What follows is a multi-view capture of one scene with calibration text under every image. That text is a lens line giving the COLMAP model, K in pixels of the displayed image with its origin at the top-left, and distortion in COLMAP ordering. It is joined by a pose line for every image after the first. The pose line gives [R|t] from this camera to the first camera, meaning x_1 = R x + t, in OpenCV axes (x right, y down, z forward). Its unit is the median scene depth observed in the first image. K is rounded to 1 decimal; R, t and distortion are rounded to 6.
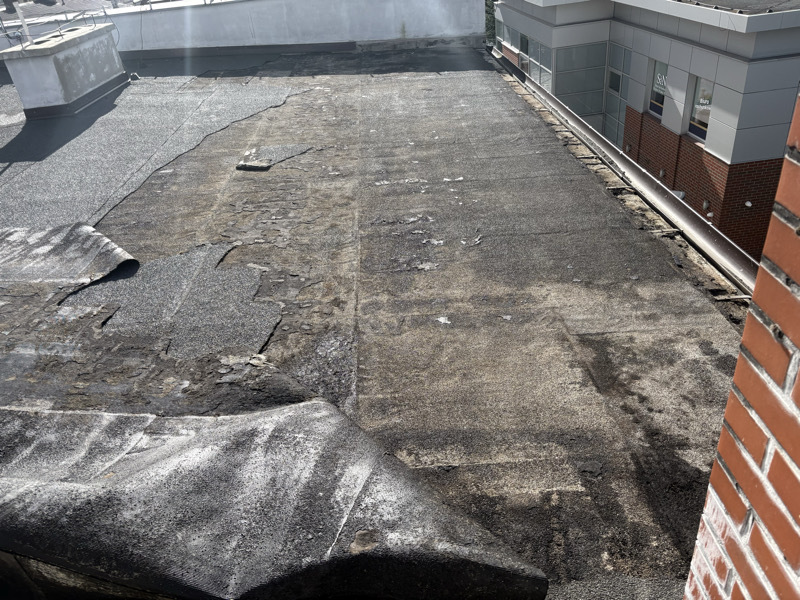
lens RADIAL K [[608.3, 0, 407.4], [0, 608.3, 306.1], [0, 0, 1]] dist [0.045752, -0.048635]
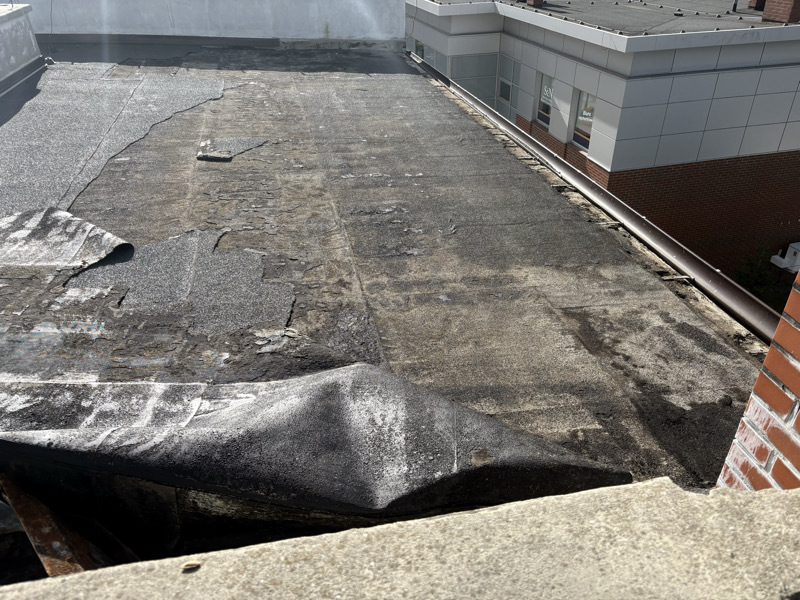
lens RADIAL K [[608.3, 0, 391.6], [0, 608.3, 309.7], [0, 0, 1]] dist [0.045752, -0.048635]
pose [[0.986187, -0.009610, 0.165359, -0.174727], [0.009012, 0.999950, 0.004364, 0.031209], [-0.165392, -0.002814, 0.986224, -0.070684]]
